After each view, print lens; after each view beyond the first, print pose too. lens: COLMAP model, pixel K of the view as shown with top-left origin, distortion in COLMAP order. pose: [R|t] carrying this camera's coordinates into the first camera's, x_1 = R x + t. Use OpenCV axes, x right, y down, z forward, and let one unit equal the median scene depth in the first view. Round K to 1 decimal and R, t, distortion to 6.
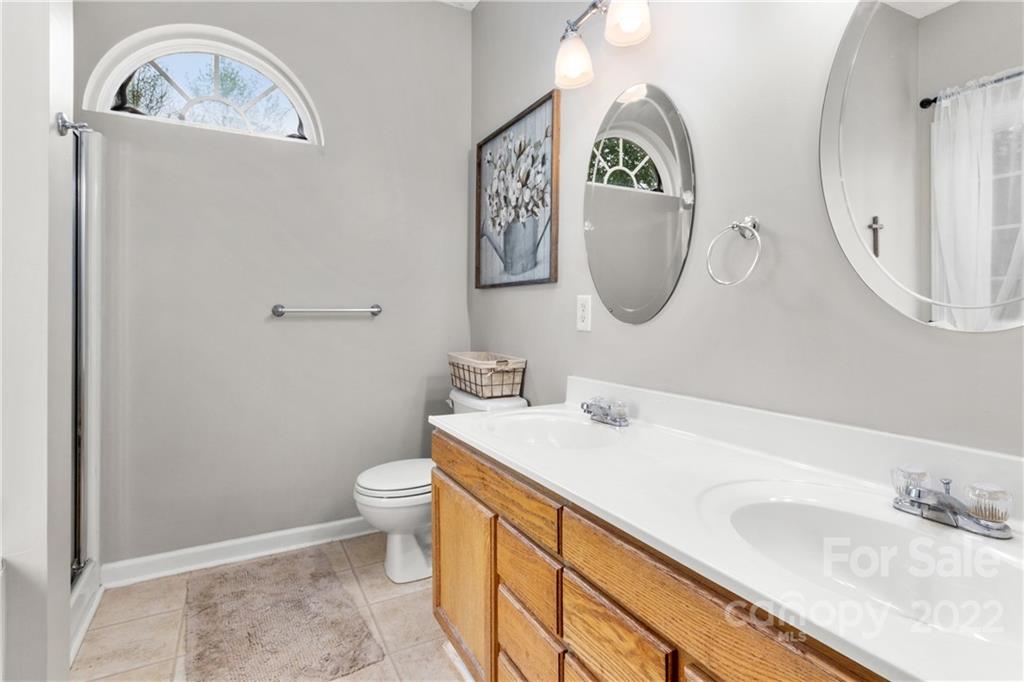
lens RADIAL K [[496.3, 0, 512.1], [0, 496.3, 318.4], [0, 0, 1]] dist [-0.004200, 0.001915]
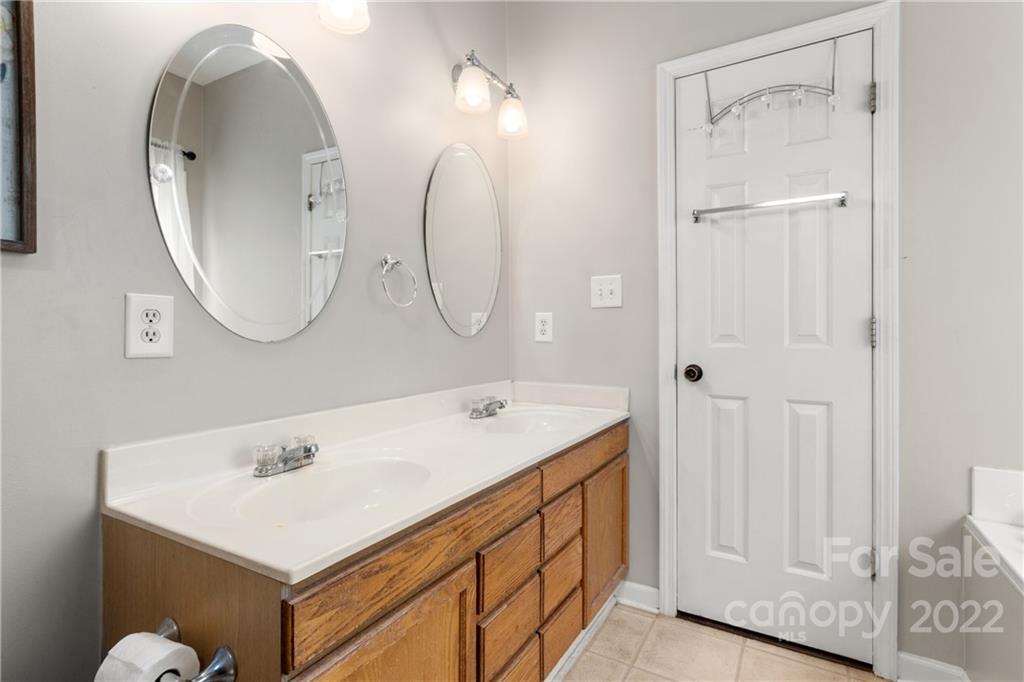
lens RADIAL K [[496.3, 0, 509.2], [0, 496.3, 336.8], [0, 0, 1]] dist [-0.004200, 0.001915]
pose [[-0.513011, -0.009678, 0.858327, -0.914001], [0.001970, 0.999921, 0.012452, -0.005328], [-0.858380, 0.008079, -0.512951, 1.565985]]
